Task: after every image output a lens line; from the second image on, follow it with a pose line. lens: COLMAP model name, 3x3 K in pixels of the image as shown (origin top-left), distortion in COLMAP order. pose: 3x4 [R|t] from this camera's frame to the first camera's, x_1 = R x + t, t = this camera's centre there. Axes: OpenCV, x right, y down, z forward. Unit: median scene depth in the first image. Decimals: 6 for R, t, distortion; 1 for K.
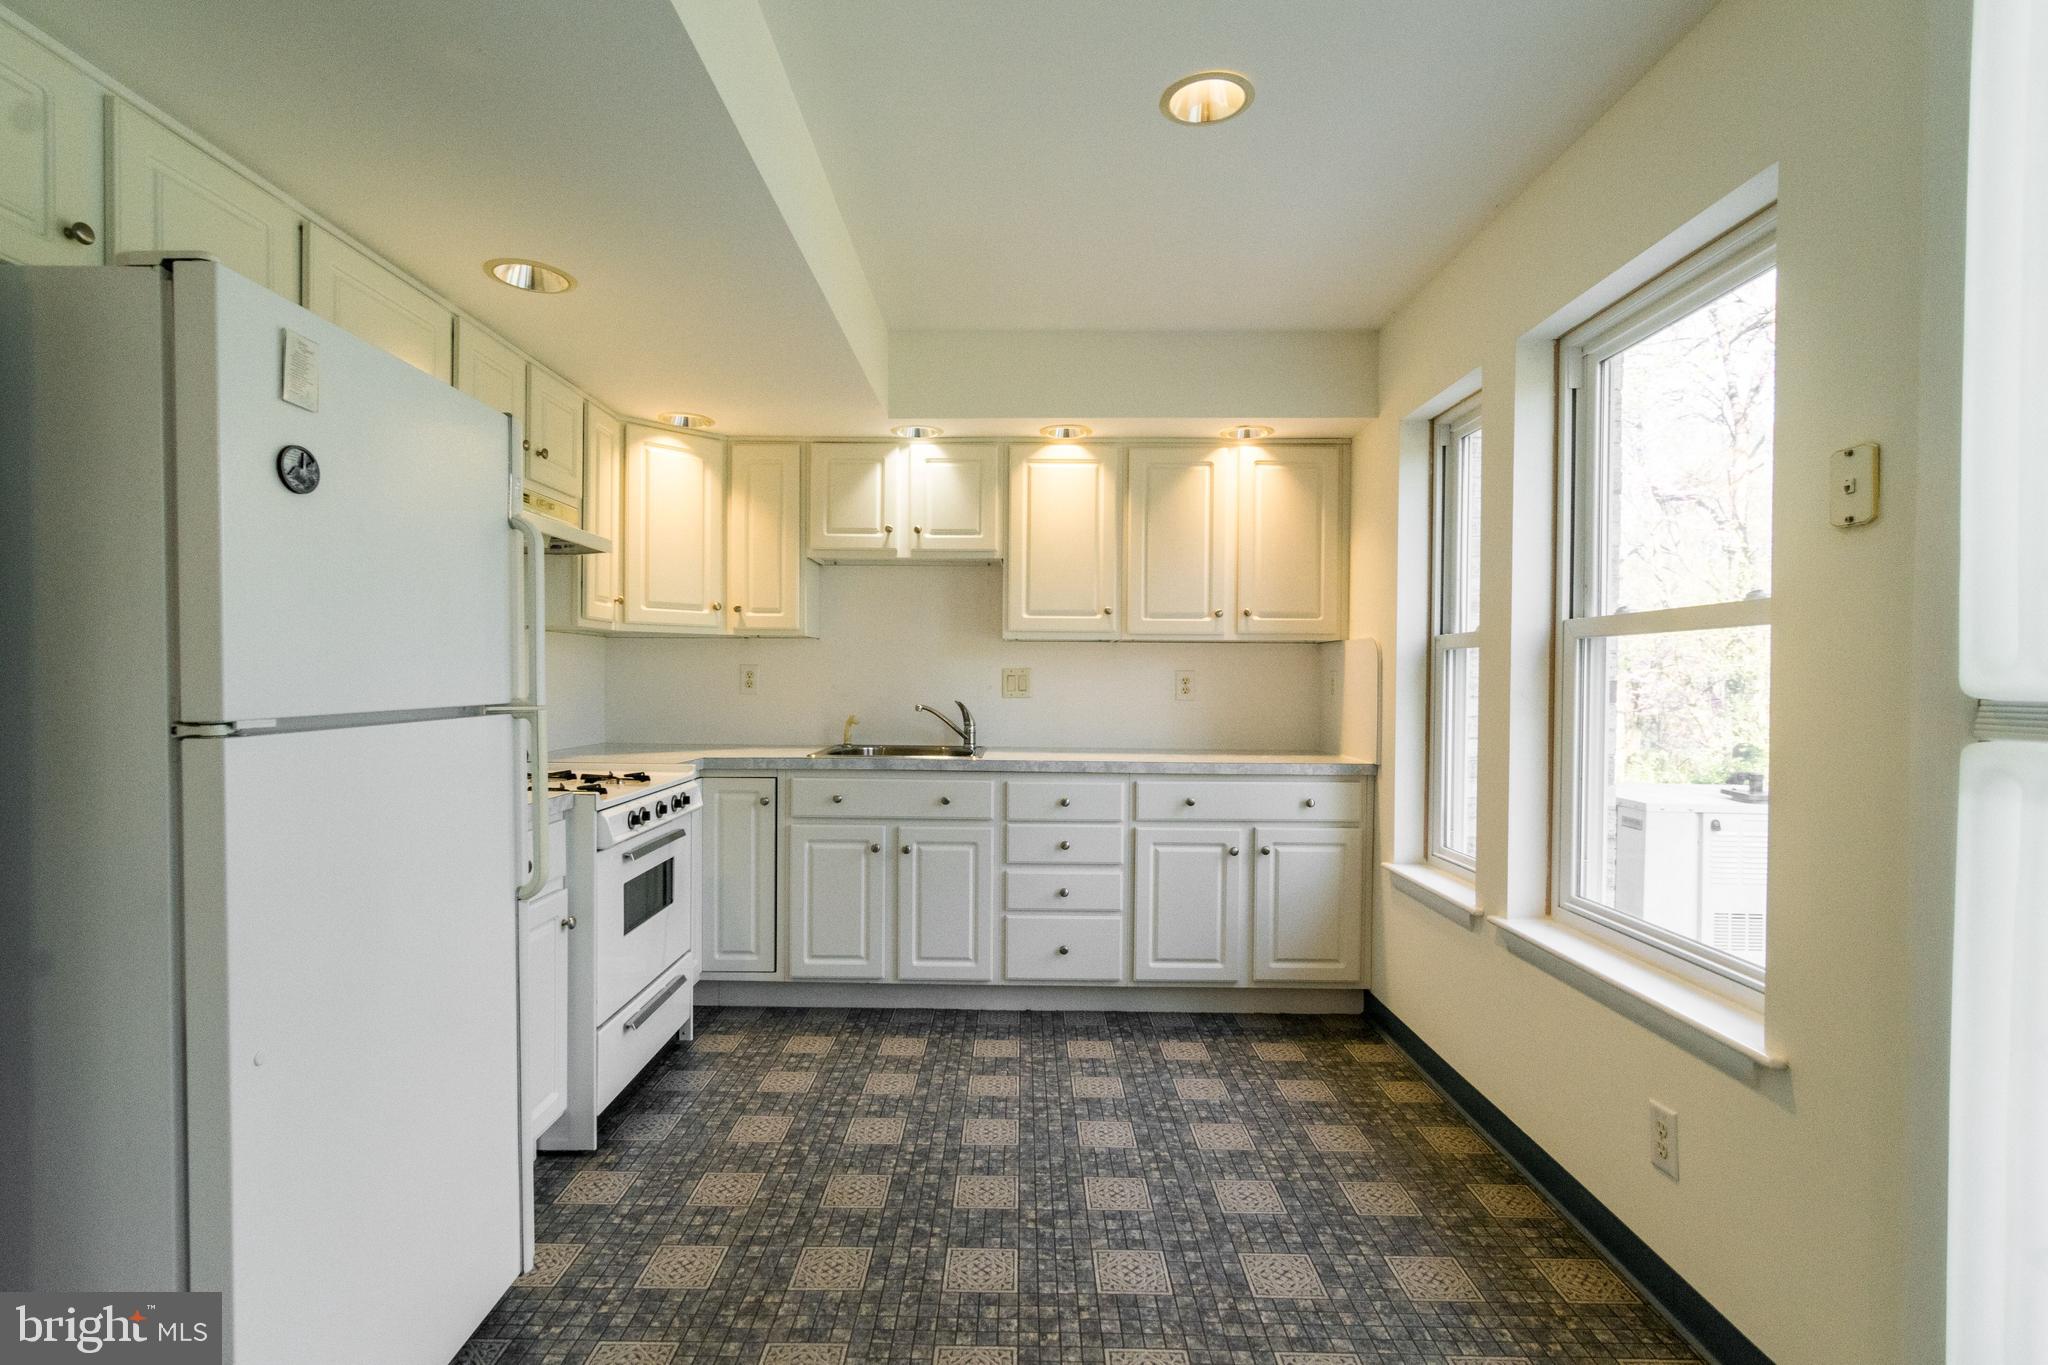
lens RADIAL K [[980.3, 0, 1019.3], [0, 980.3, 681.1], [0, 0, 1]] dist [0.001689, -0.000039]
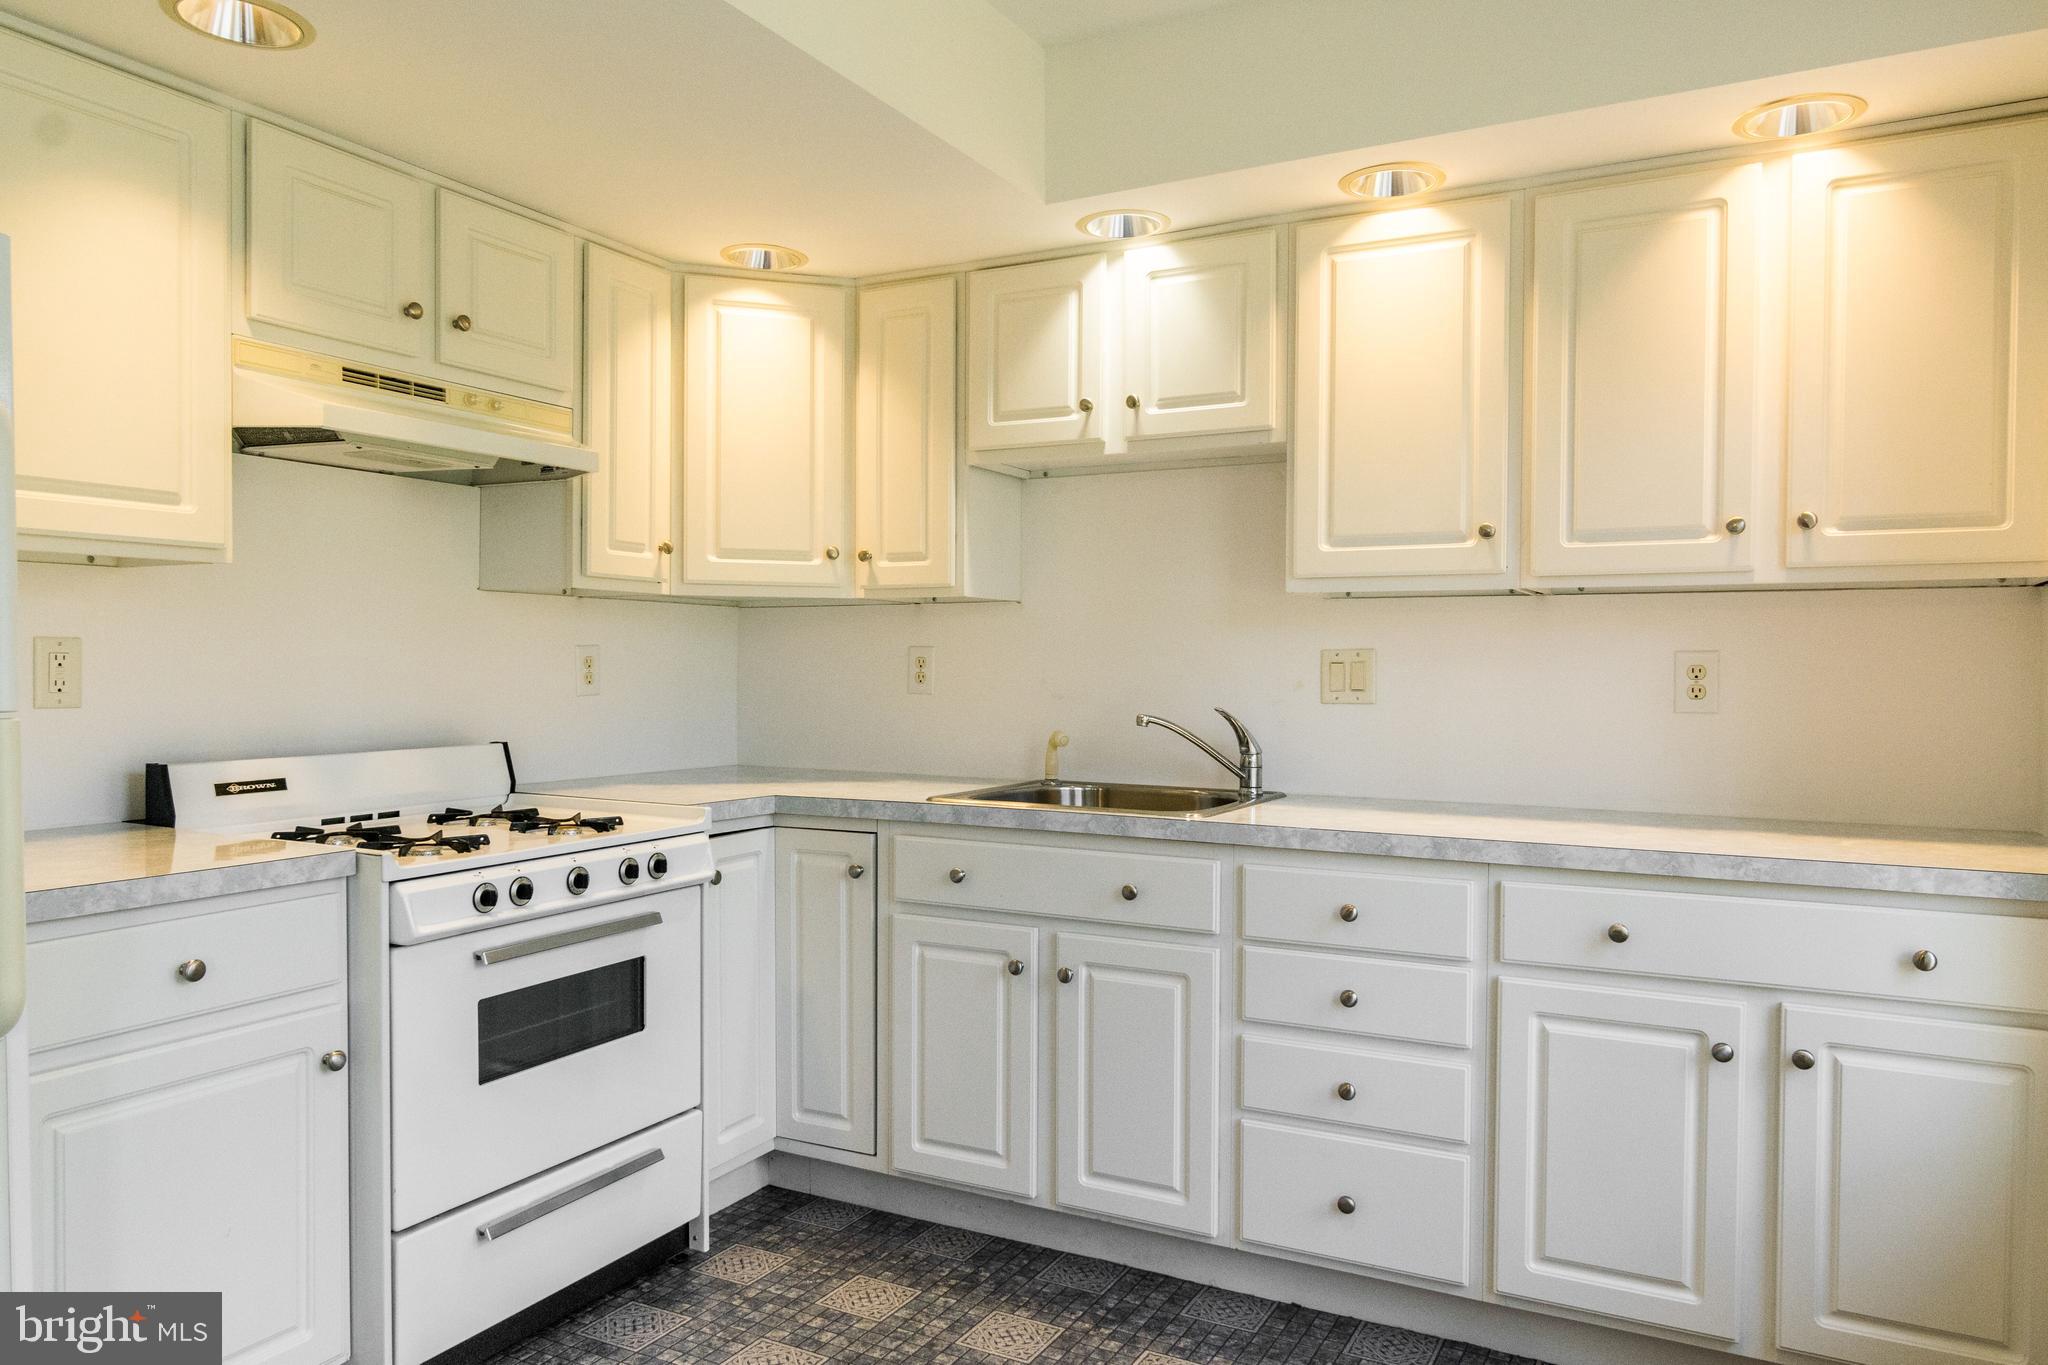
lens RADIAL K [[1390.9, 0, 1024.4], [0, 1390.9, 687.4], [0, 0, 1]] dist [-0.008831, 0.002984]
pose [[0.887549, 0.005106, -0.460684, 0.221573], [-0.000905, 0.999956, 0.009338, 0.001246], [0.460712, -0.007871, 0.887515, 0.284891]]
